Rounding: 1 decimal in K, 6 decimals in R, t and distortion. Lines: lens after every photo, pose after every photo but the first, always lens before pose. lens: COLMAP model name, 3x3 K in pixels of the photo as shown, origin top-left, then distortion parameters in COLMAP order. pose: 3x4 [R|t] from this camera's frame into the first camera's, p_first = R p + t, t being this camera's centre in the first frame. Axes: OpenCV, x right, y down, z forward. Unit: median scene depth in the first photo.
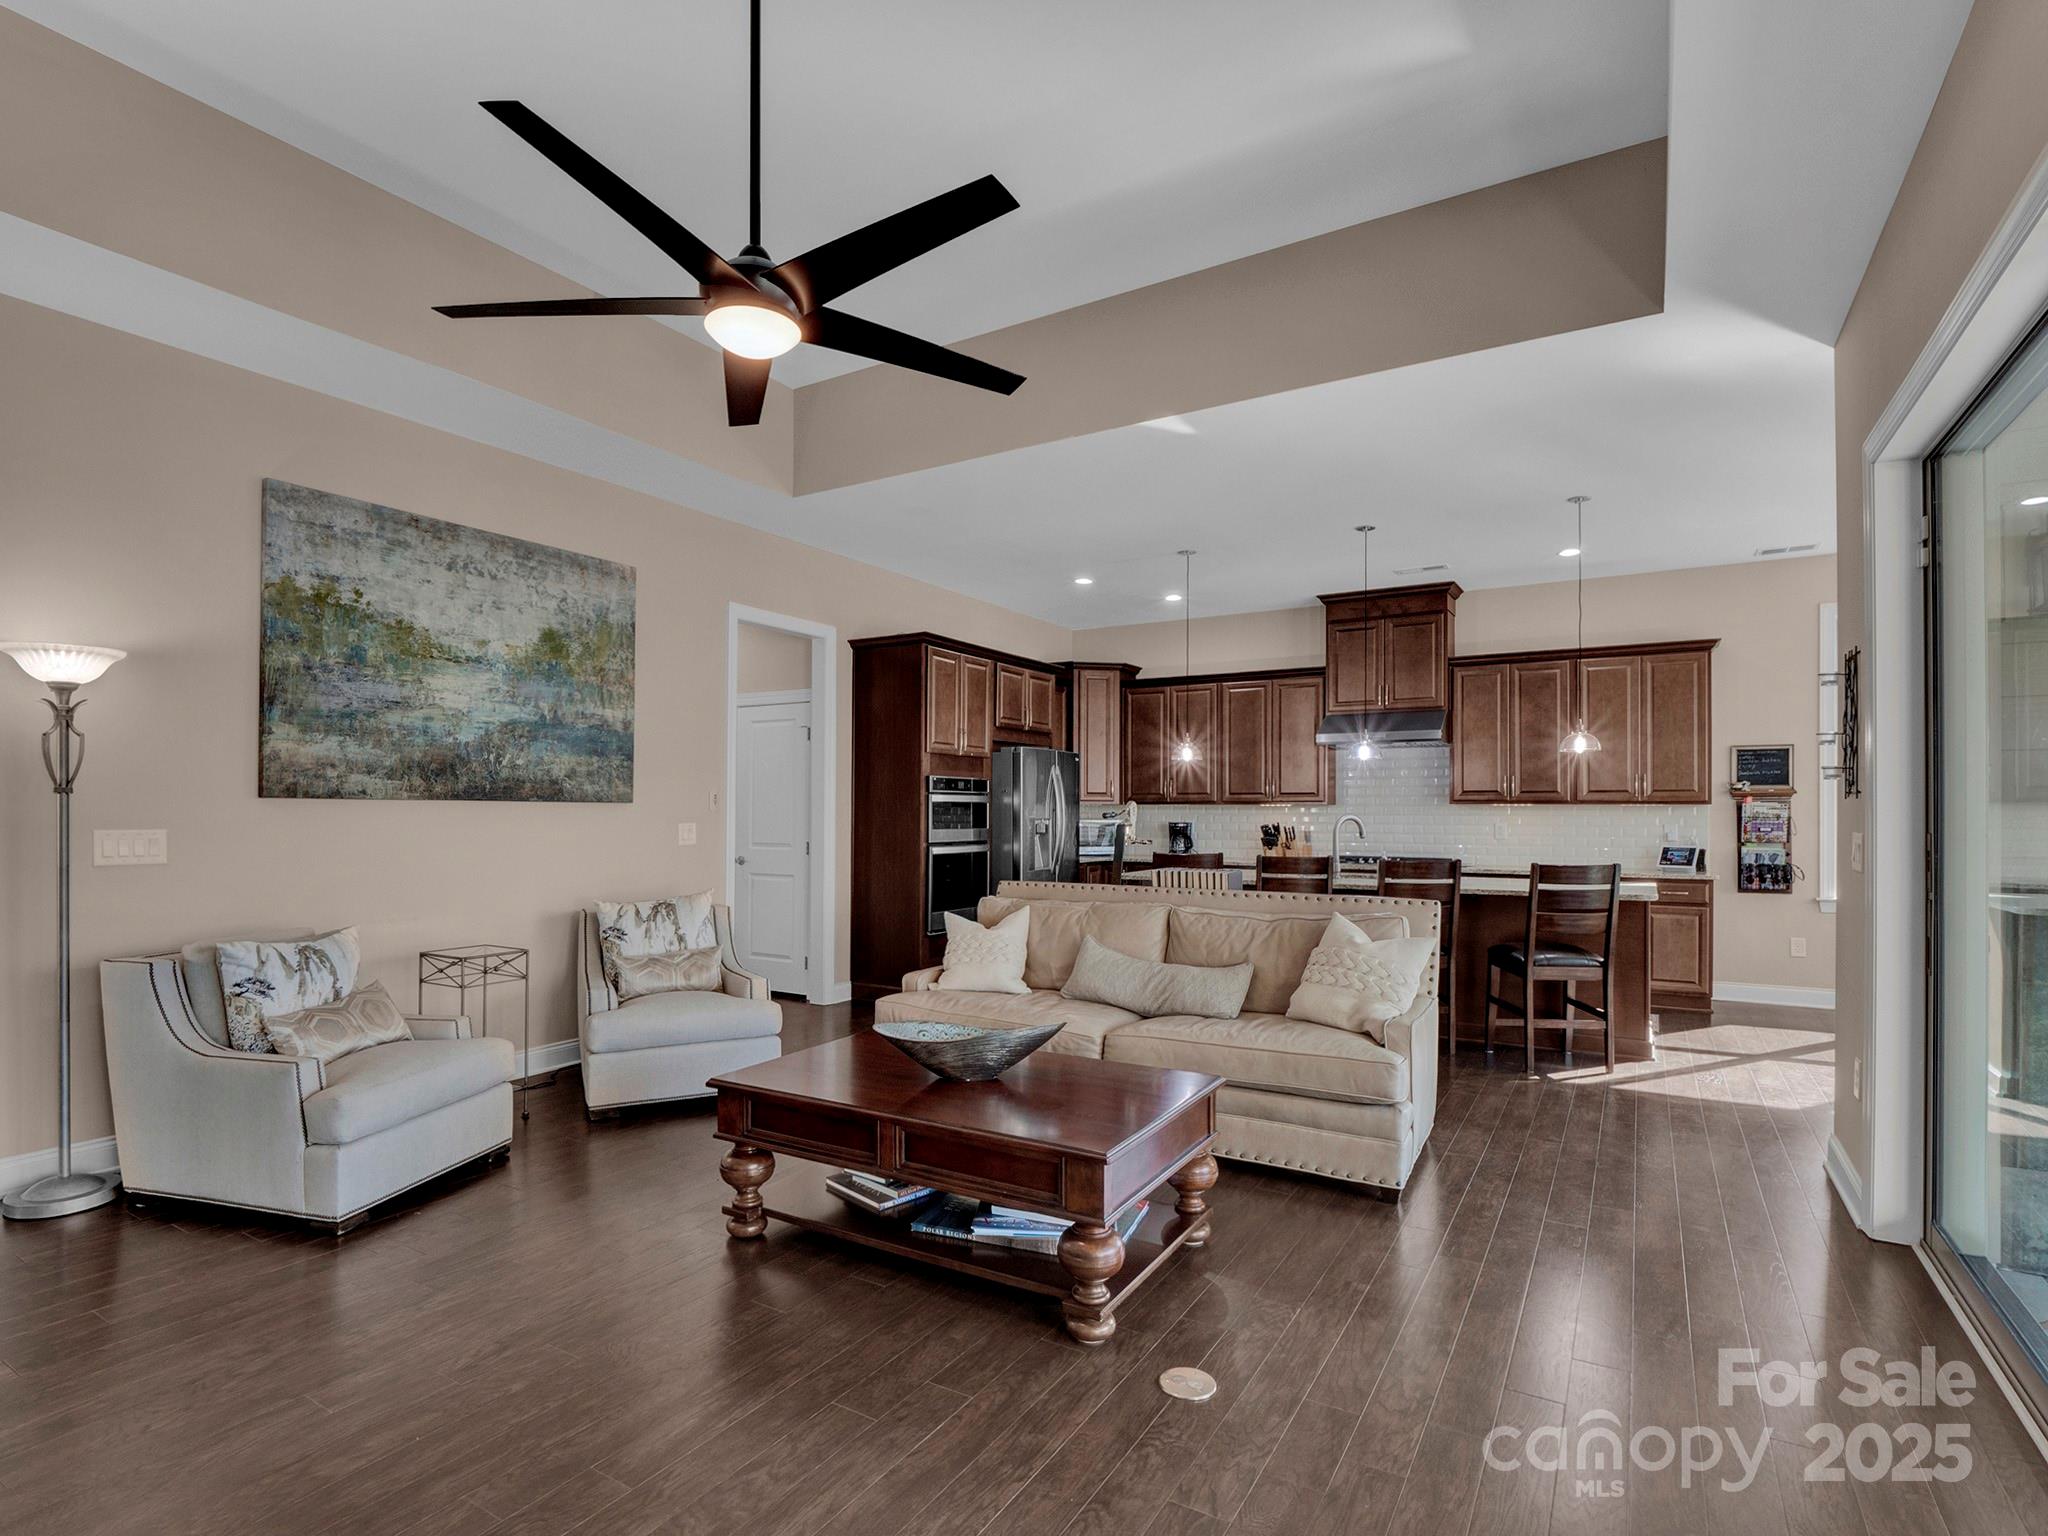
lens RADIAL K [[1022.6, 0, 960.7], [0, 1022.6, 809.5], [0, 0, 1]] dist [-0.012932, -0.004936]
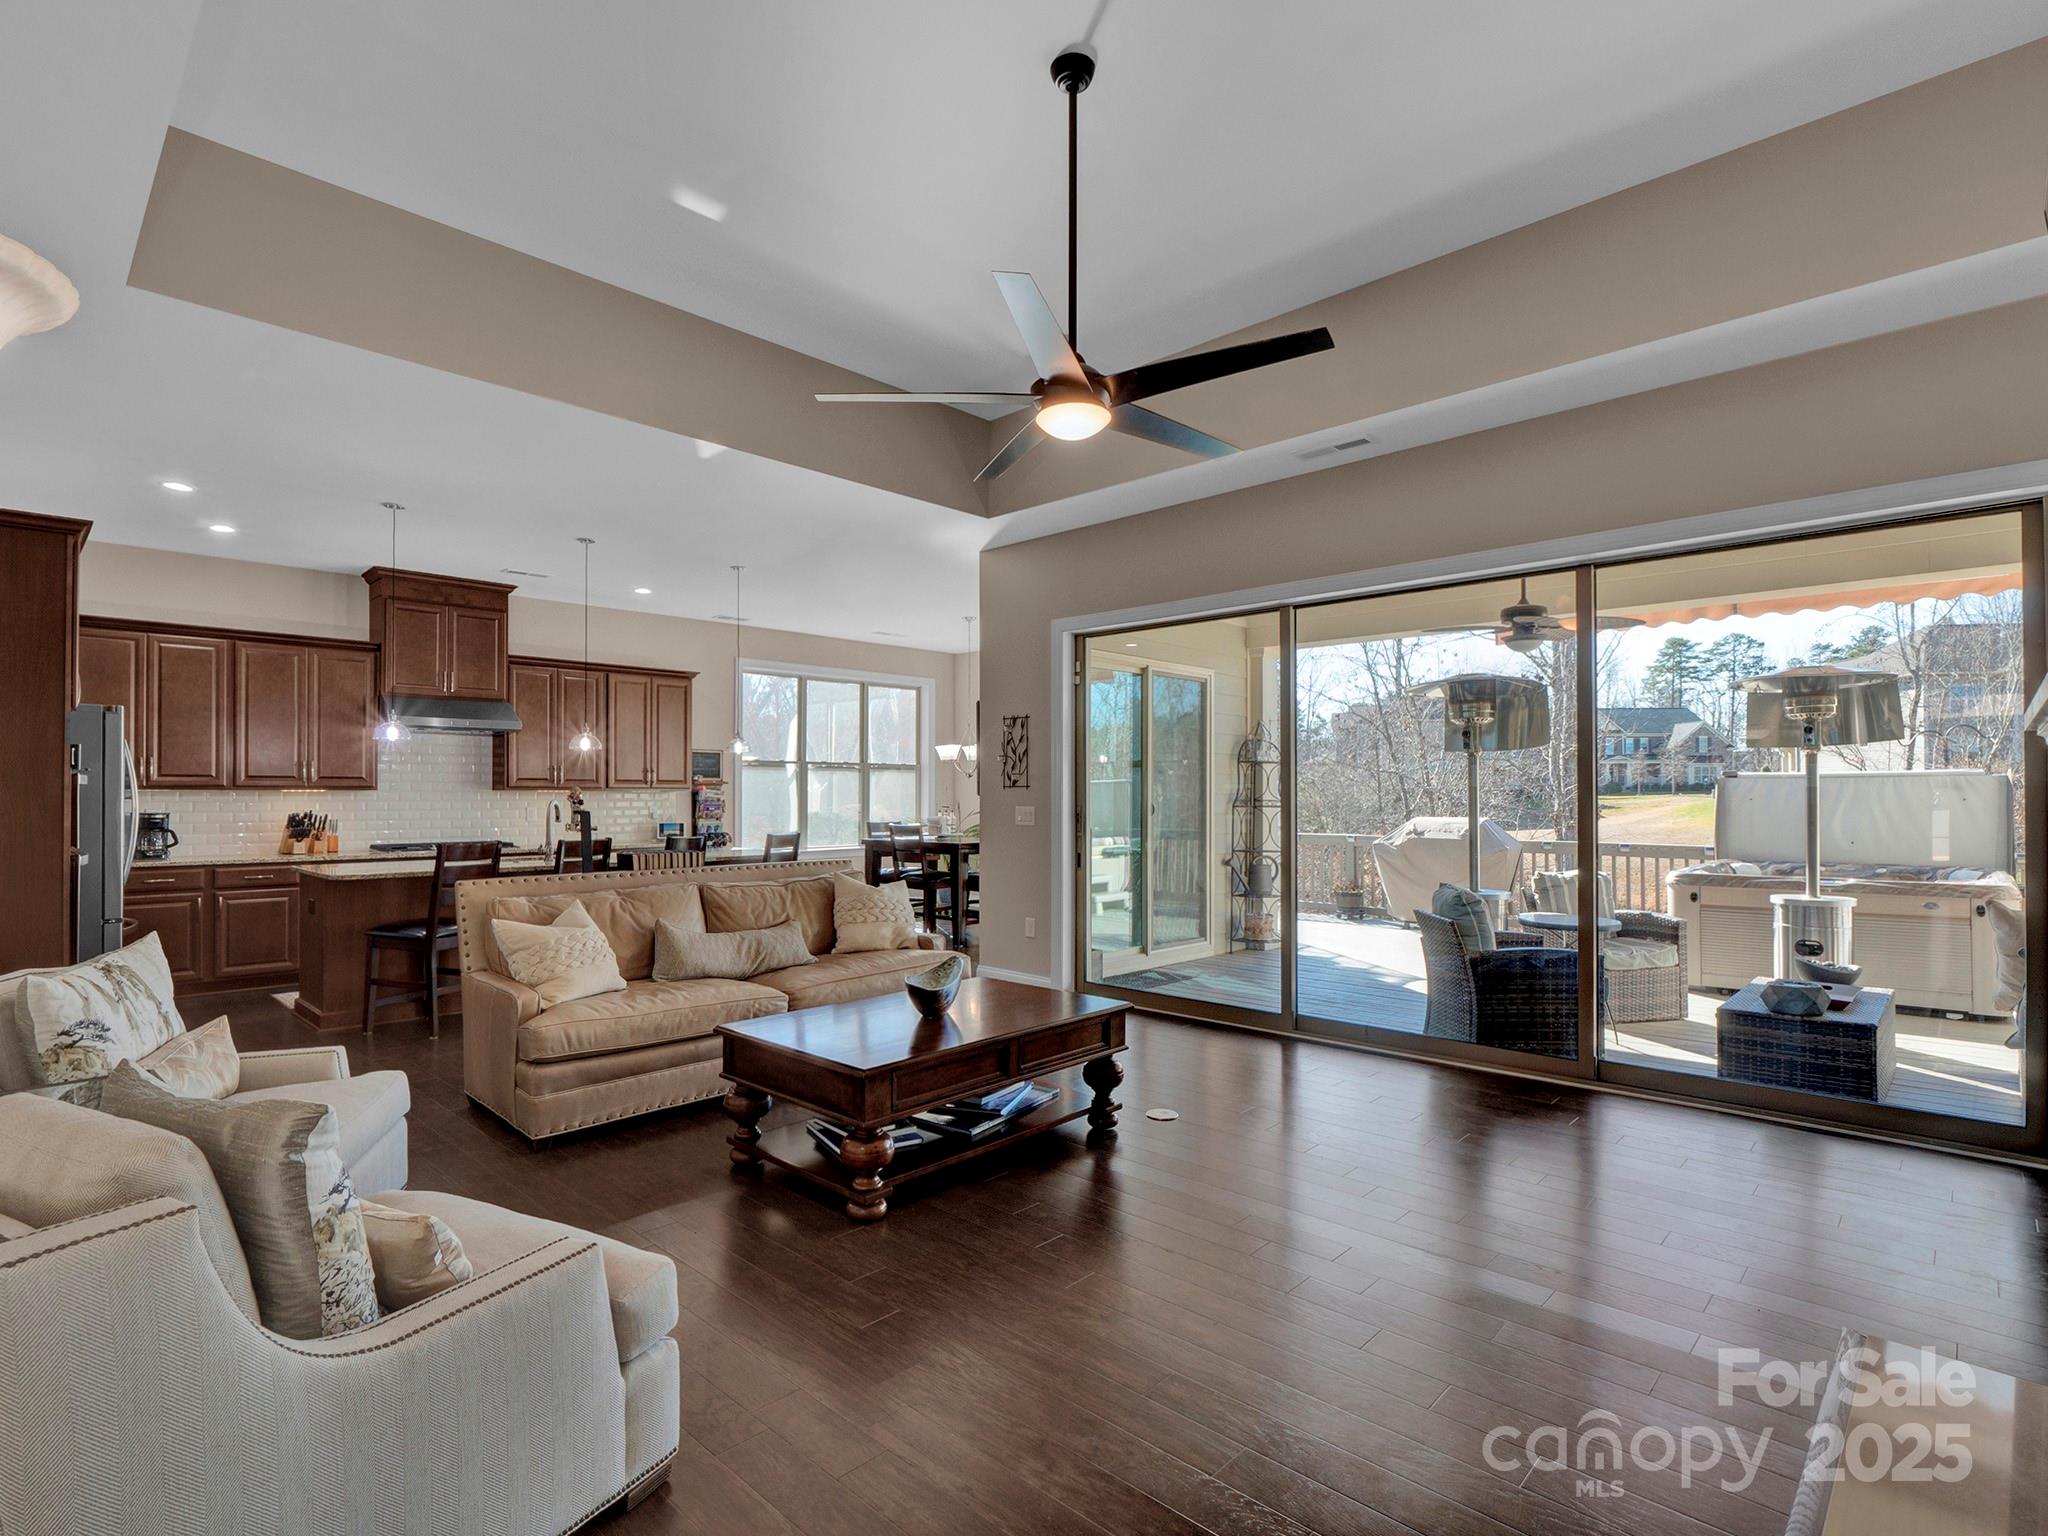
lens RADIAL K [[1022.6, 0, 1011.1], [0, 1022.6, 787.5], [0, 0, 1]] dist [-0.012932, -0.004936]
pose [[0.187618, 0.005989, 0.982224, -0.702099], [0.001032, 0.999980, -0.006295, -0.001334], [-0.982241, 0.002194, 0.187608, 0.398847]]
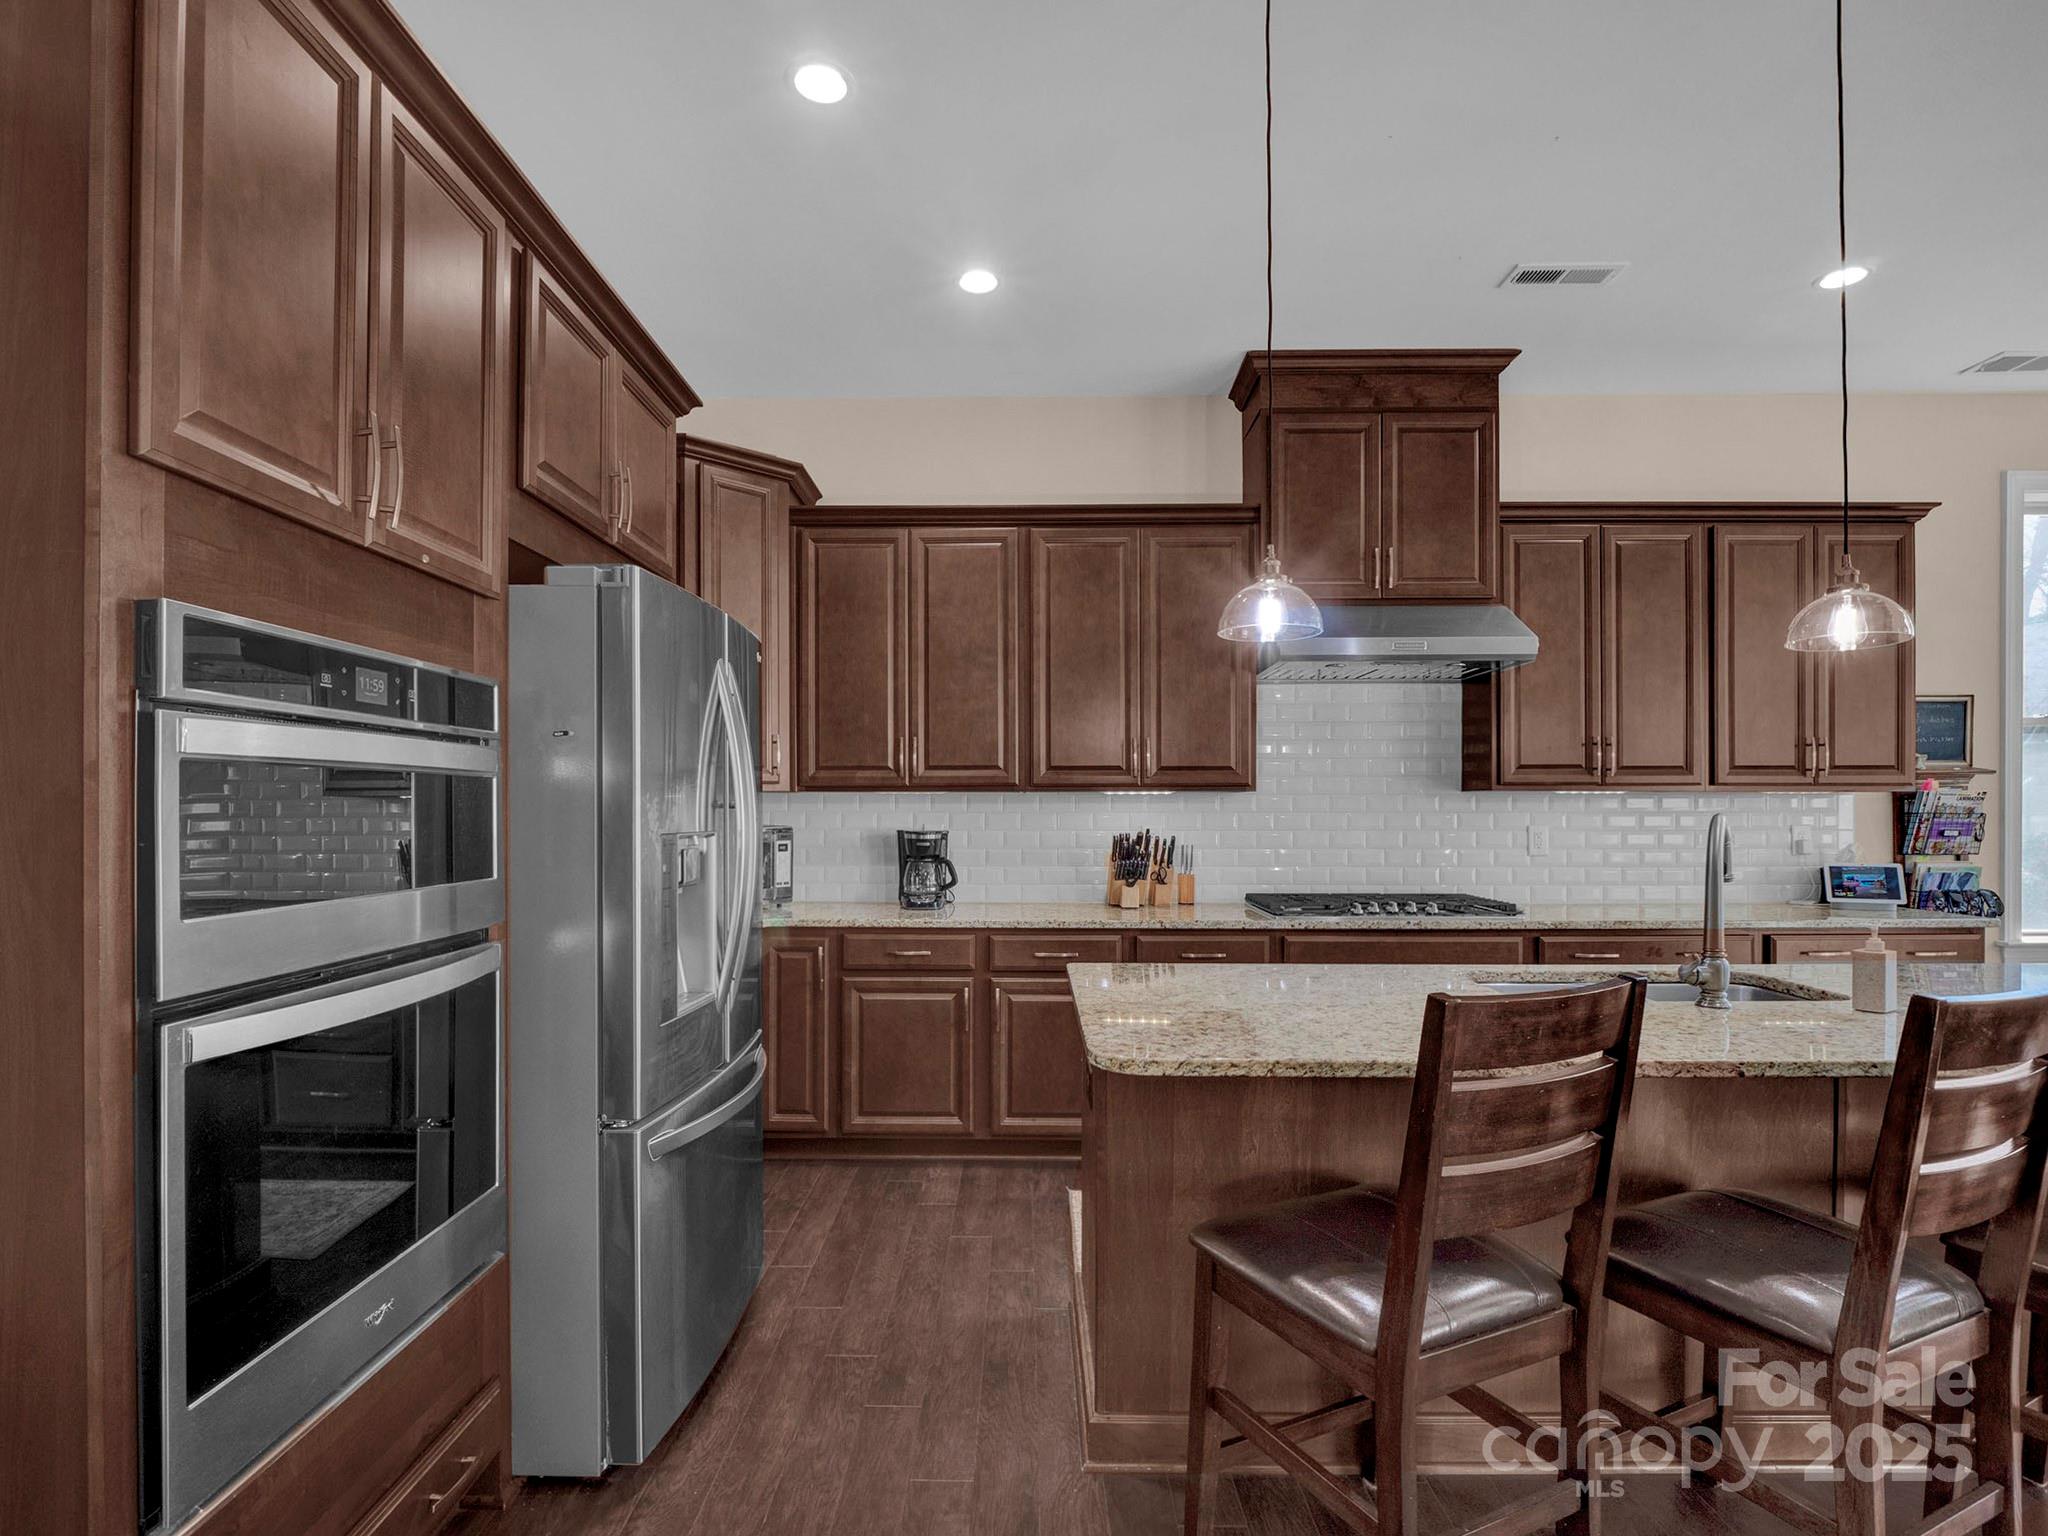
lens RADIAL K [[1022.6, 0, 1006.6], [0, 1022.6, 810.0], [0, 0, 1]] dist [-0.012932, -0.004936]
pose [[0.842881, -0.005556, 0.538072, -0.003596], [0.002593, 0.999977, 0.006265, 0.000934], [-0.538094, -0.003885, 0.842876, 1.026017]]
